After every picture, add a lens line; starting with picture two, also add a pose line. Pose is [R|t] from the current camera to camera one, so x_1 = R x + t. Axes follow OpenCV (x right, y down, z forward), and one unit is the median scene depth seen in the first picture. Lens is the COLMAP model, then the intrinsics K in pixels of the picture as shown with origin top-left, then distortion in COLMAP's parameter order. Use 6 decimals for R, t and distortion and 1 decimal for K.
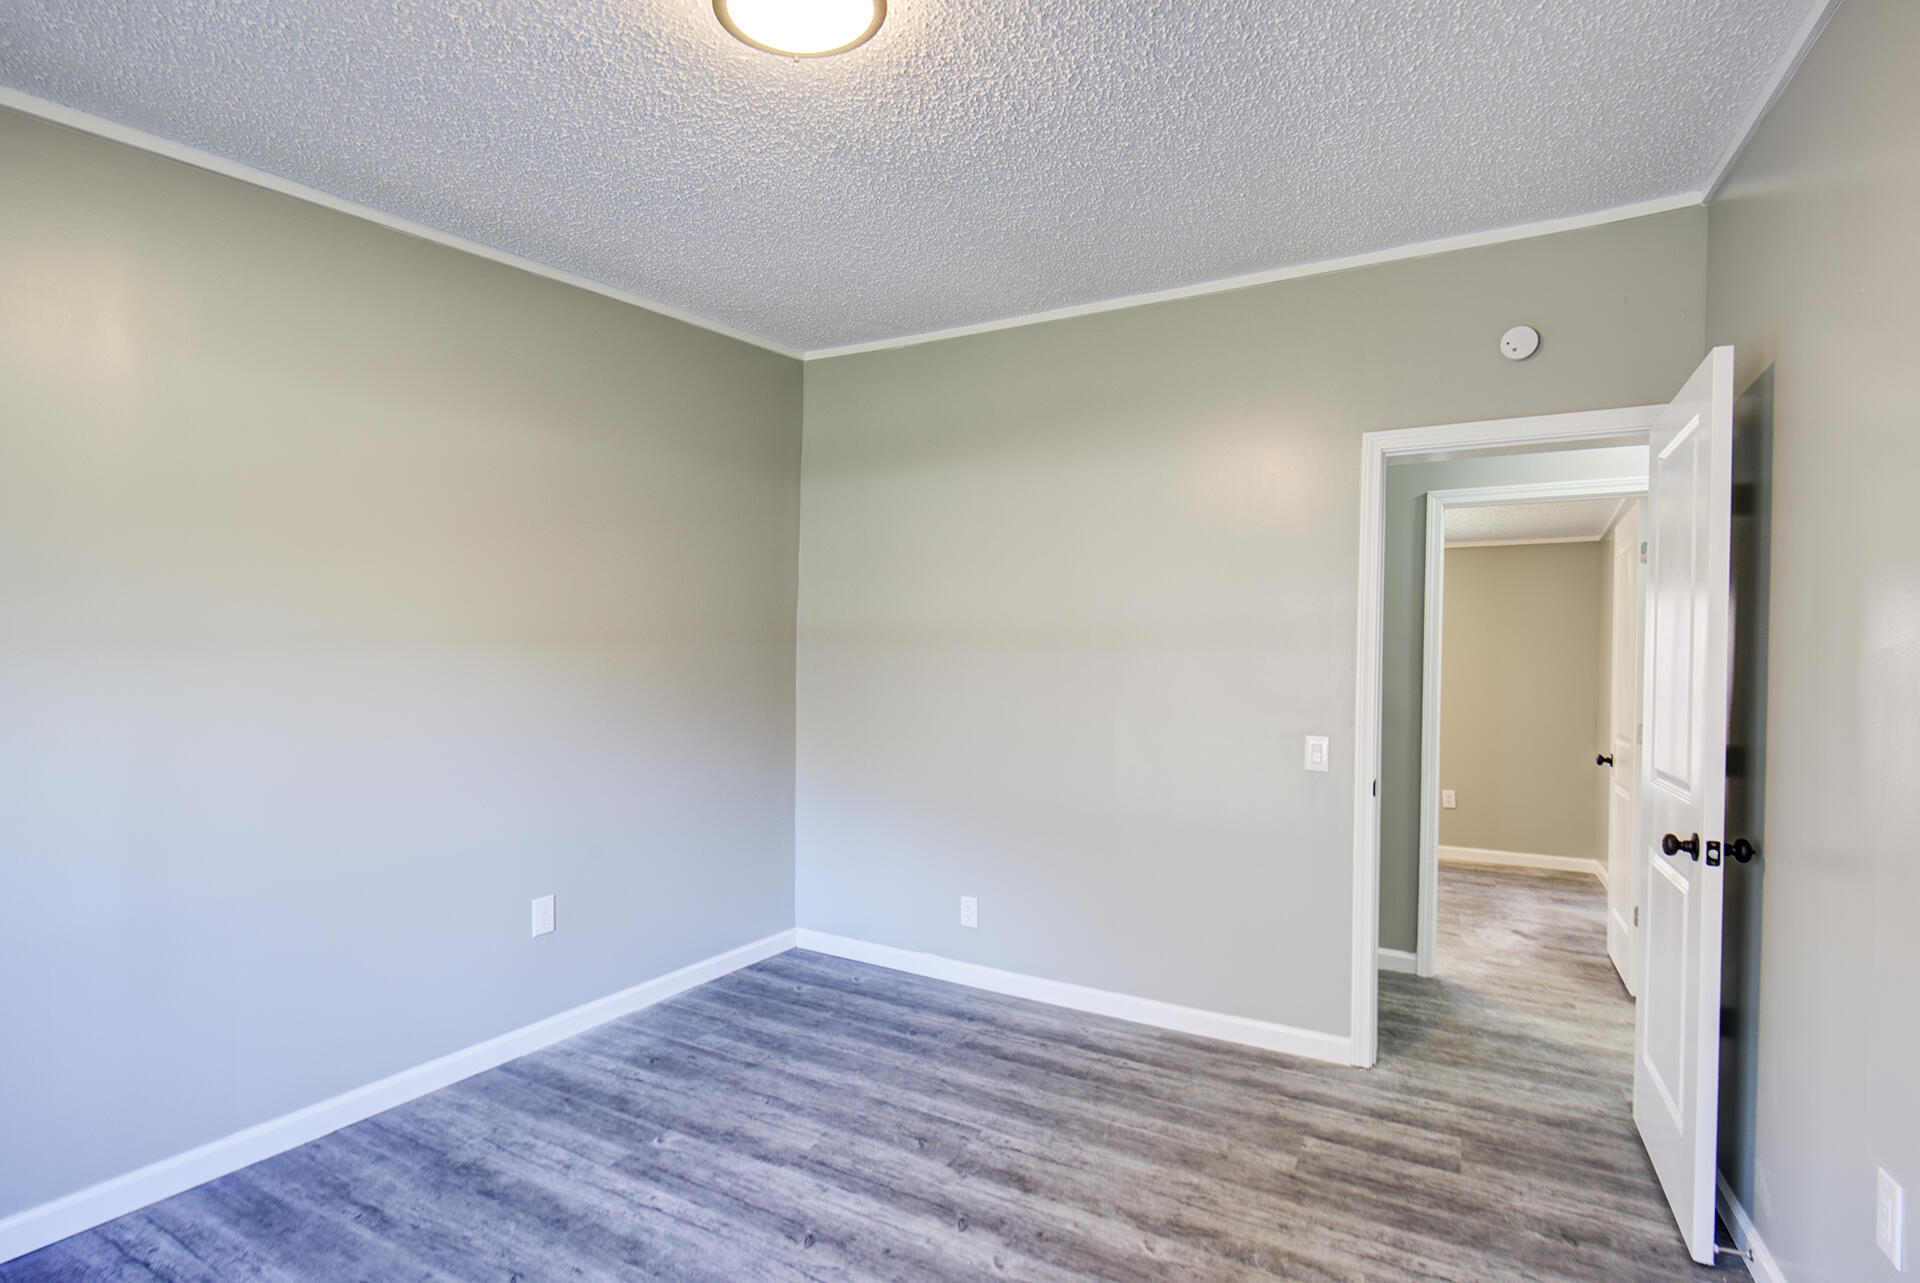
lens RADIAL K [[923.1, 0, 954.8], [0, 923.1, 650.9], [0, 0, 1]] dist [0.003081, -0.004745]
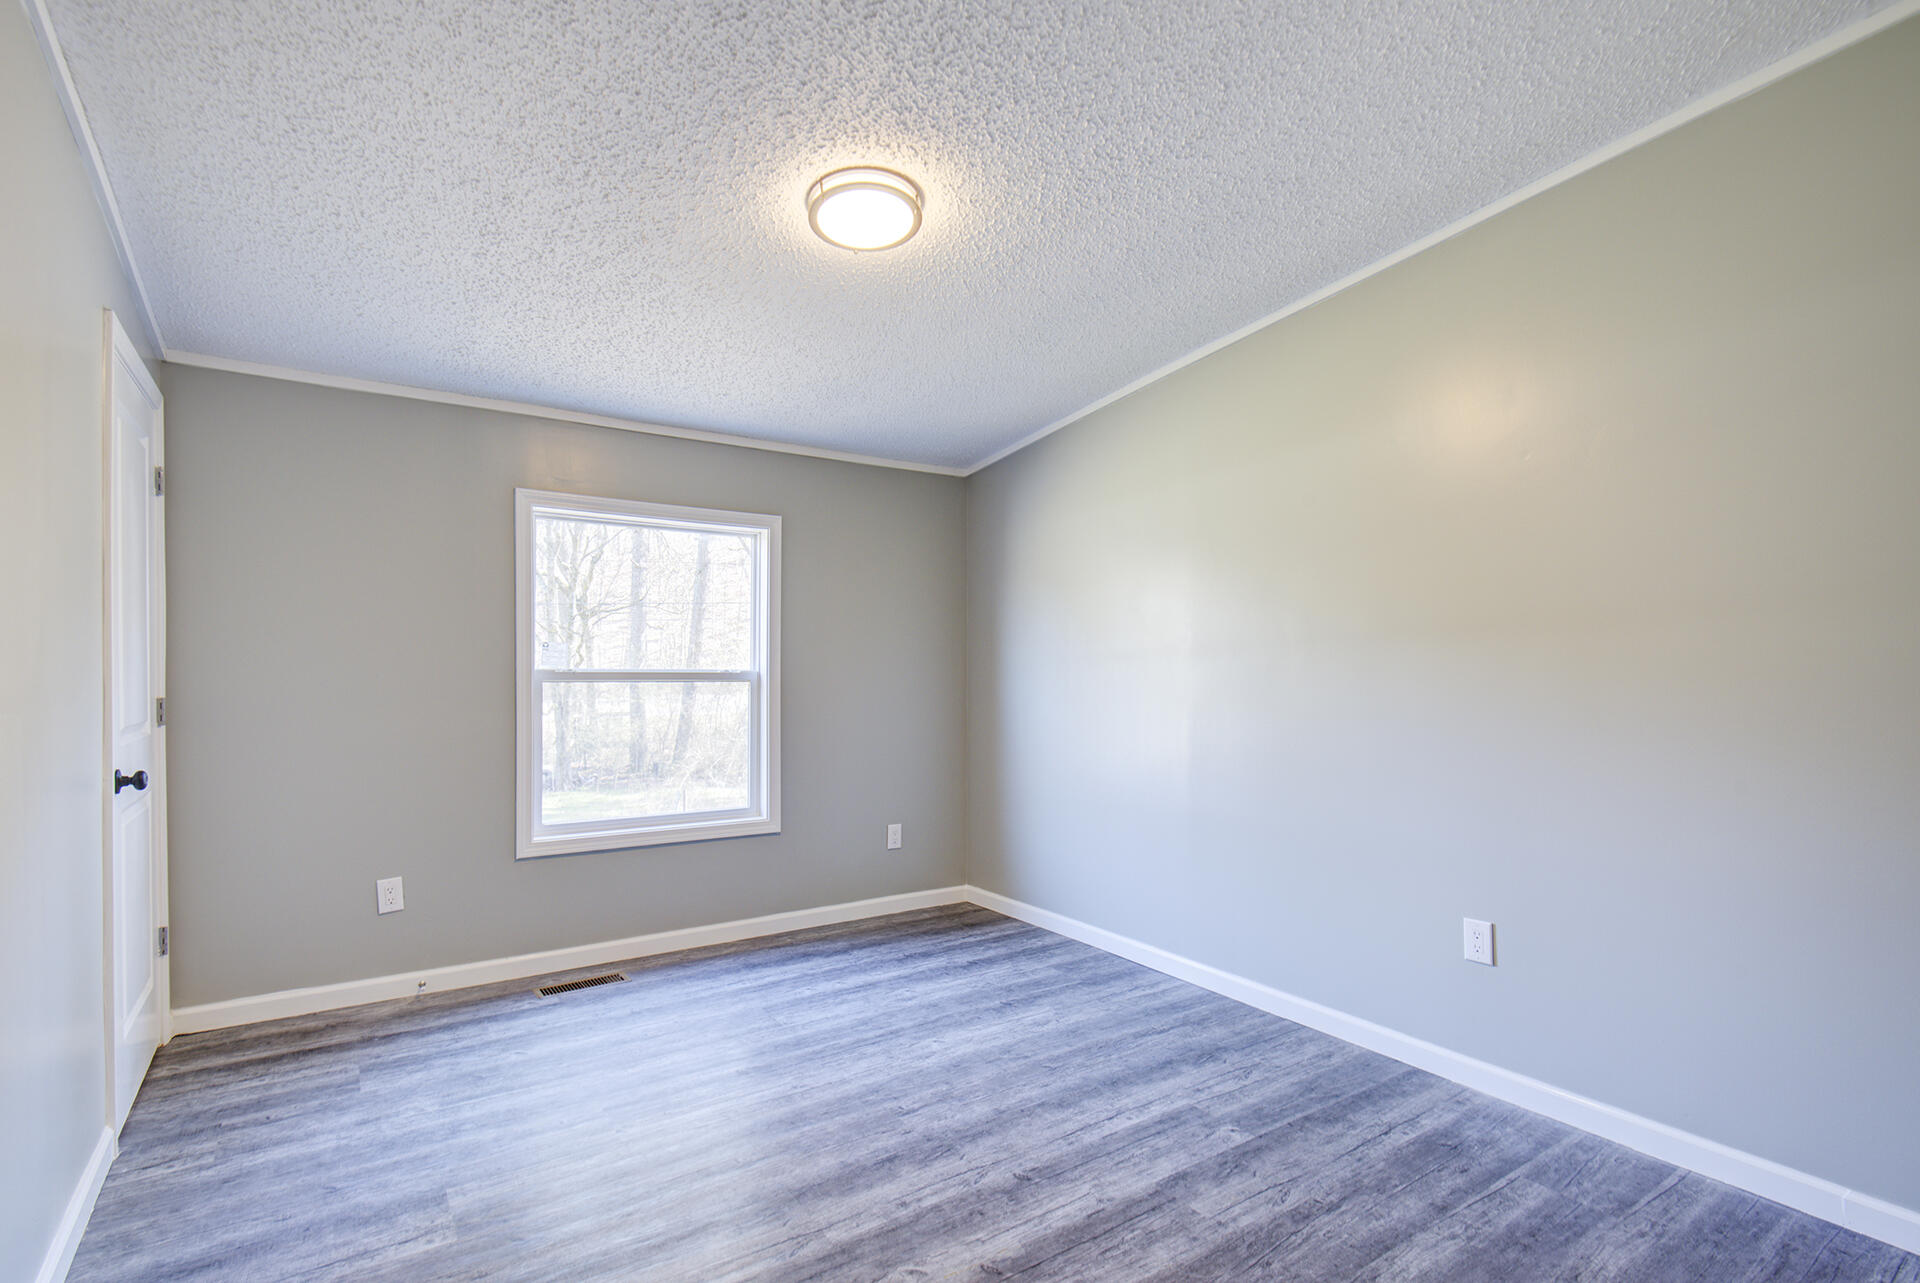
lens RADIAL K [[923.1, 0, 963.8], [0, 923.1, 651.6], [0, 0, 1]] dist [0.003081, -0.004745]
pose [[-0.465282, -0.034853, -0.884476, 0.667511], [0.010441, 0.998939, -0.044856, 0.047352], [0.885101, -0.030105, -0.464424, 1.125305]]
